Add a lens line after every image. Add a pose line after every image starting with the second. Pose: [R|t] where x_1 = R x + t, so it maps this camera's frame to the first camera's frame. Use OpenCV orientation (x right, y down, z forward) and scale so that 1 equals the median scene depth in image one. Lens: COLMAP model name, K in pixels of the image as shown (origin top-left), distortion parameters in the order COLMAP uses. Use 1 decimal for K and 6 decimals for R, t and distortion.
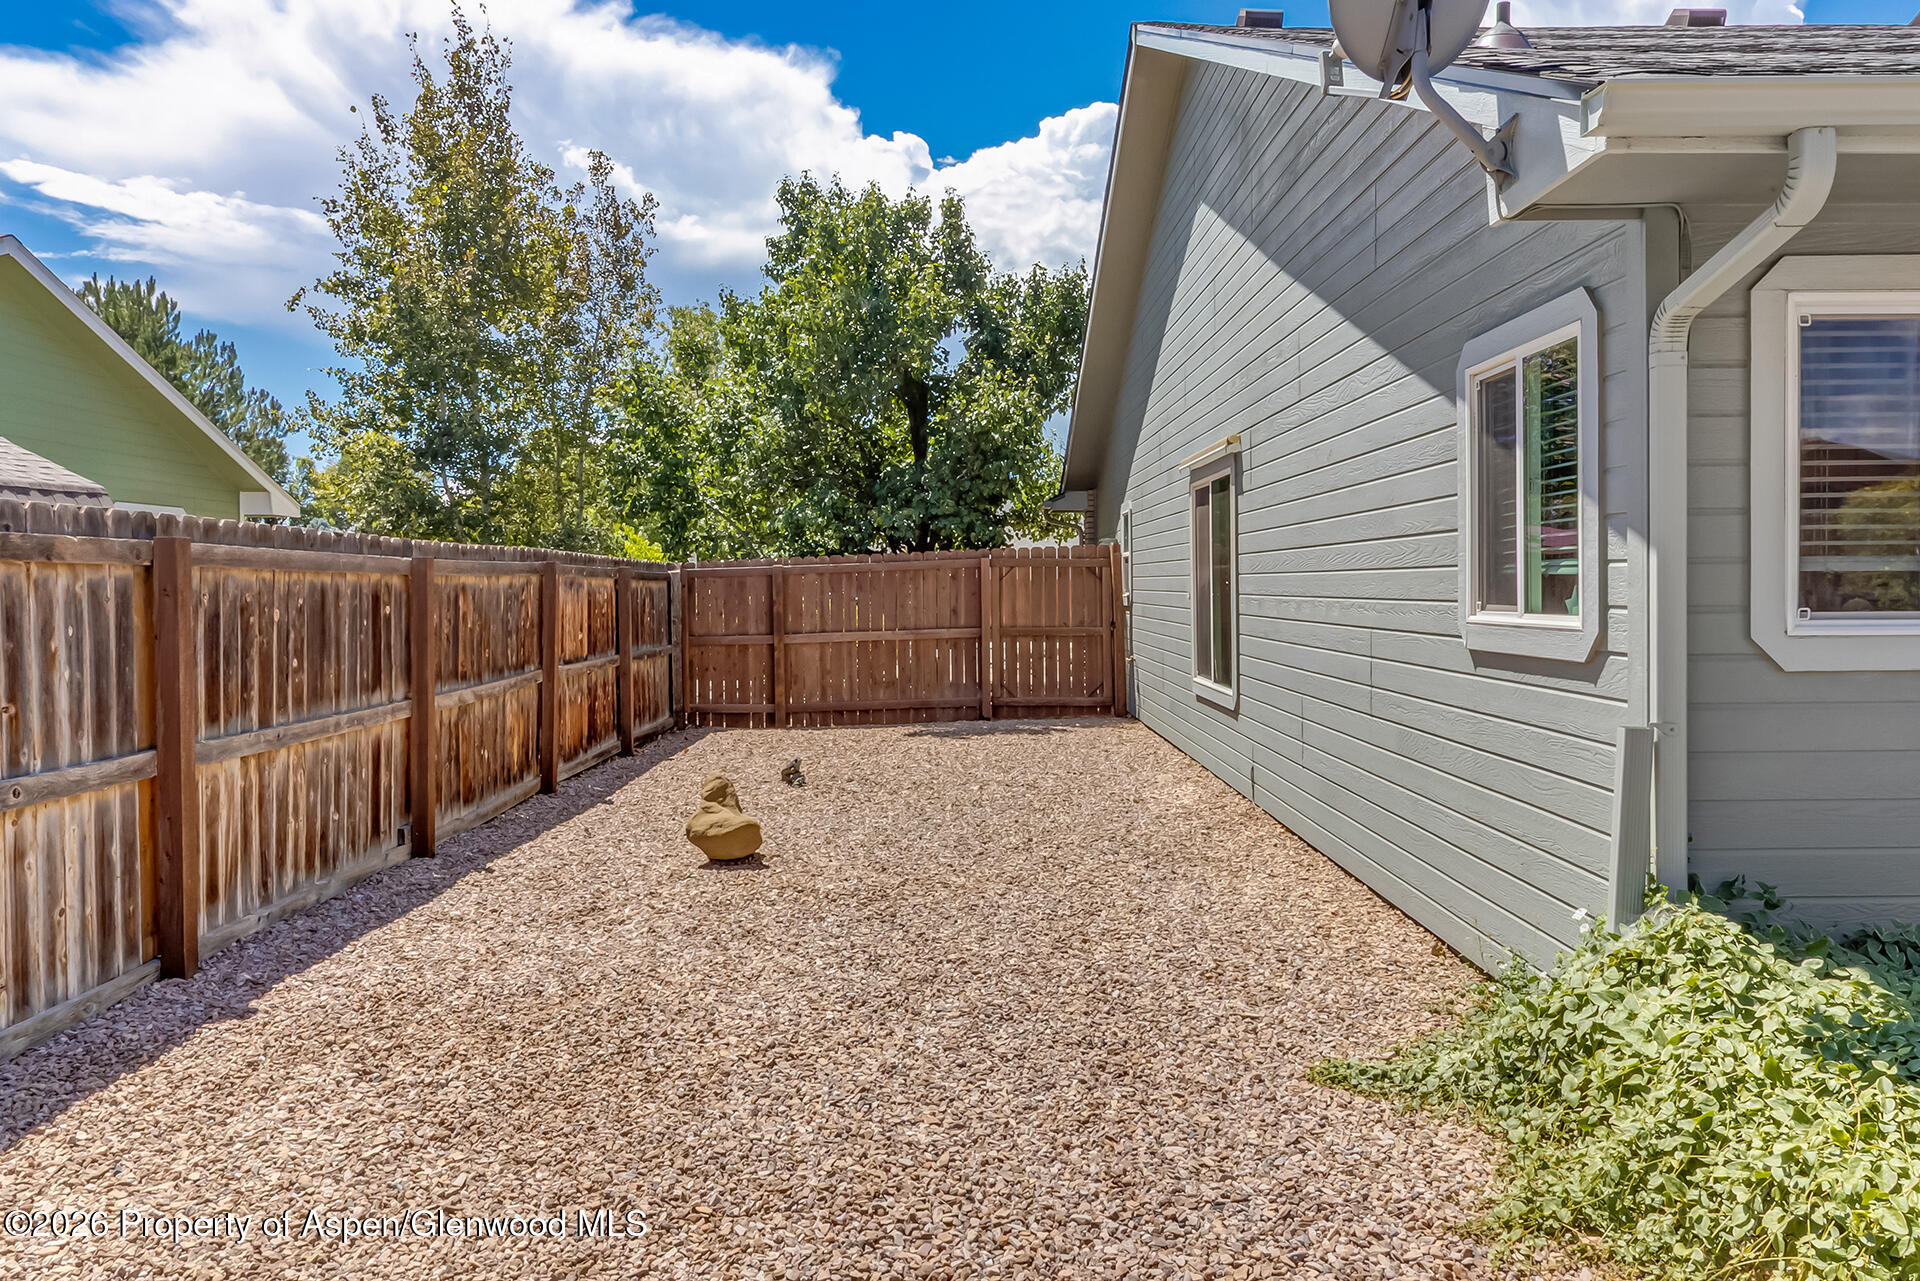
lens RADIAL K [[833.0, 0, 958.7], [0, 833.0, 585.1], [0, 0, 1]] dist [0.000230, 0.000068]
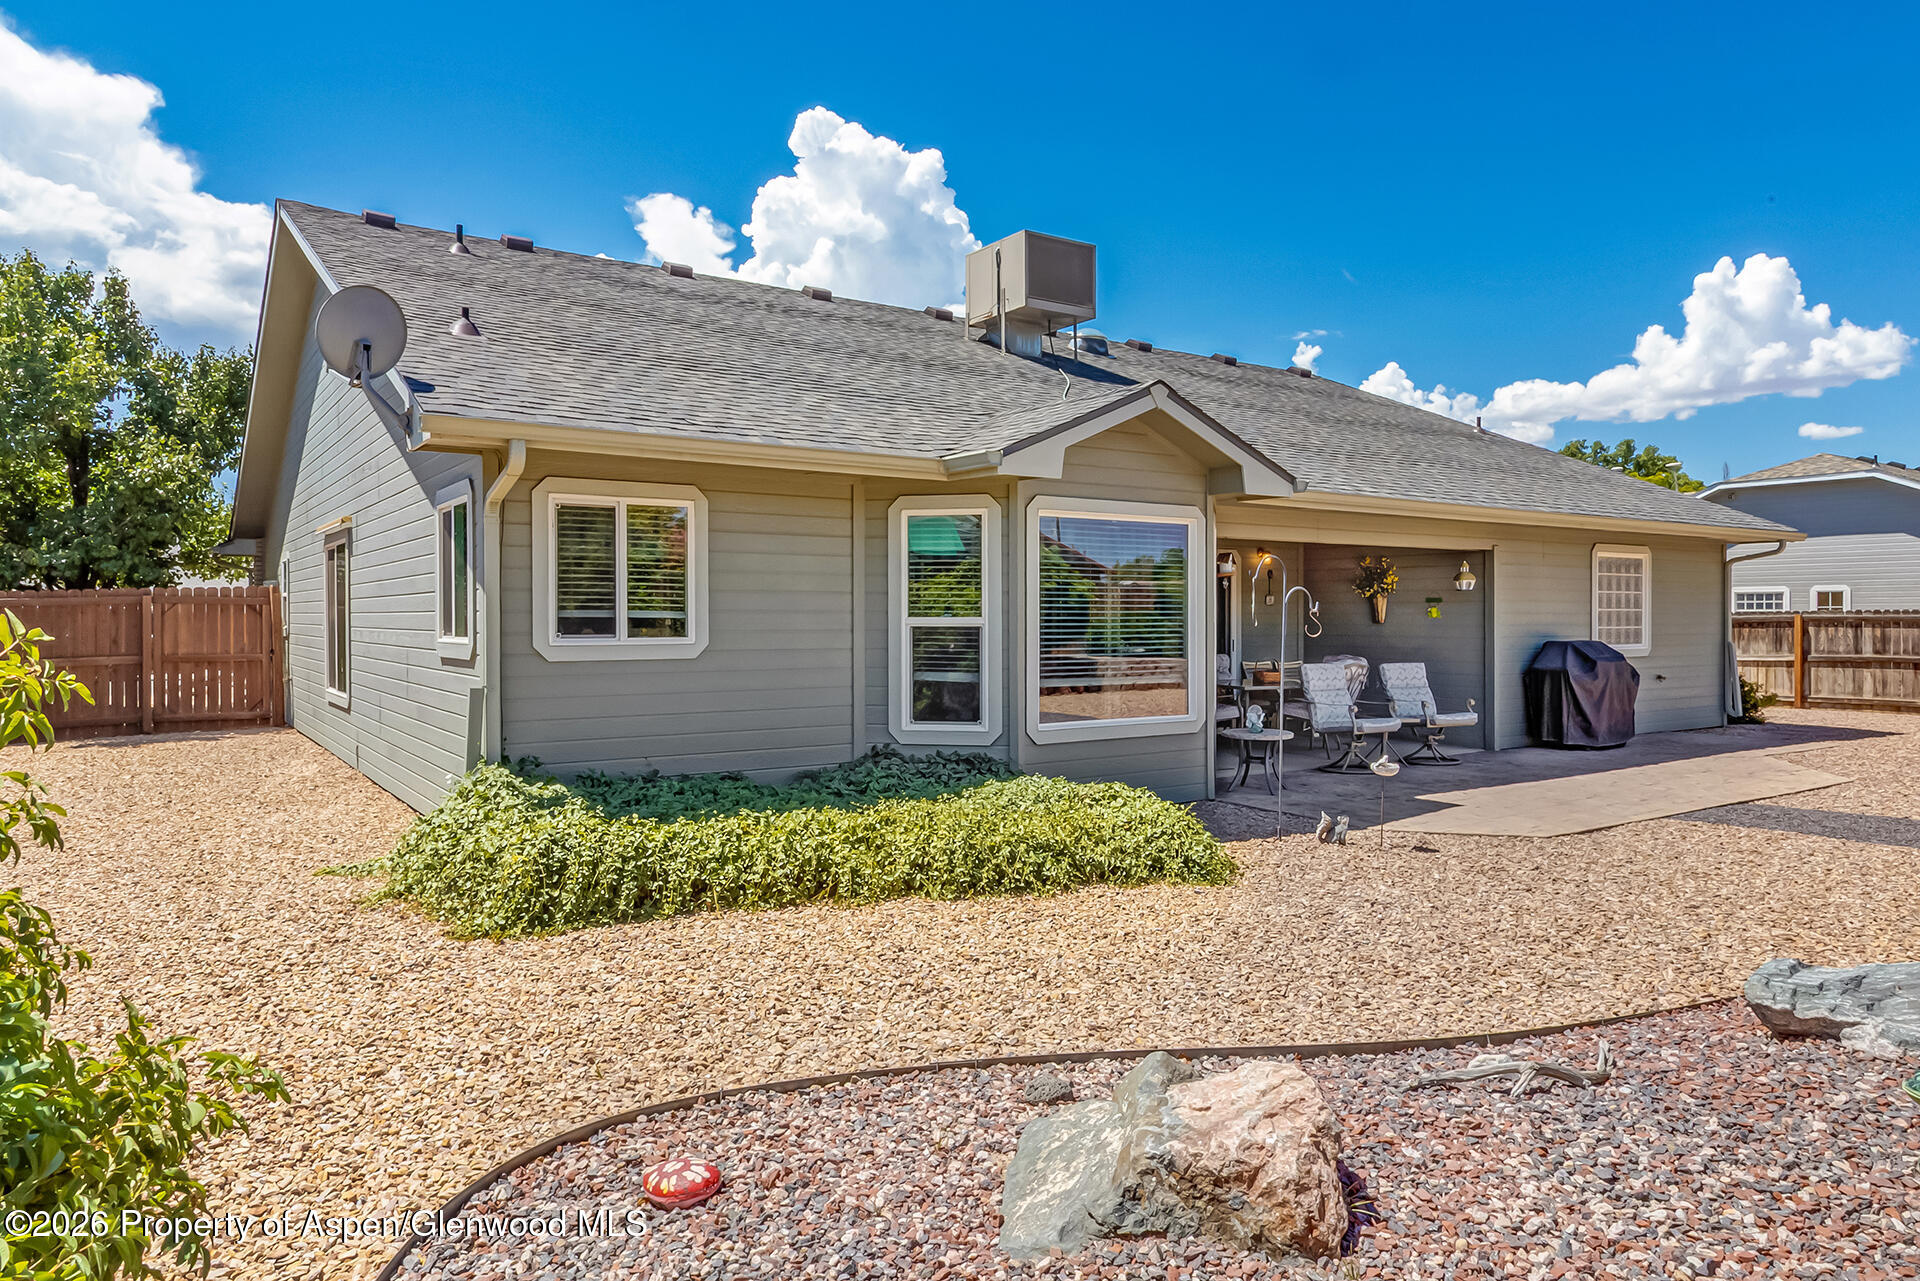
lens RADIAL K [[1148.9, 0, 907.2], [0, 1148.9, 610.8], [0, 0, 1]] dist [0.003825, 0.000744]
pose [[0.844656, 0.007074, 0.535262, 0.066237], [-0.005562, 0.999975, -0.004438, -0.010097], [-0.535280, 0.000771, 0.844674, -0.910292]]
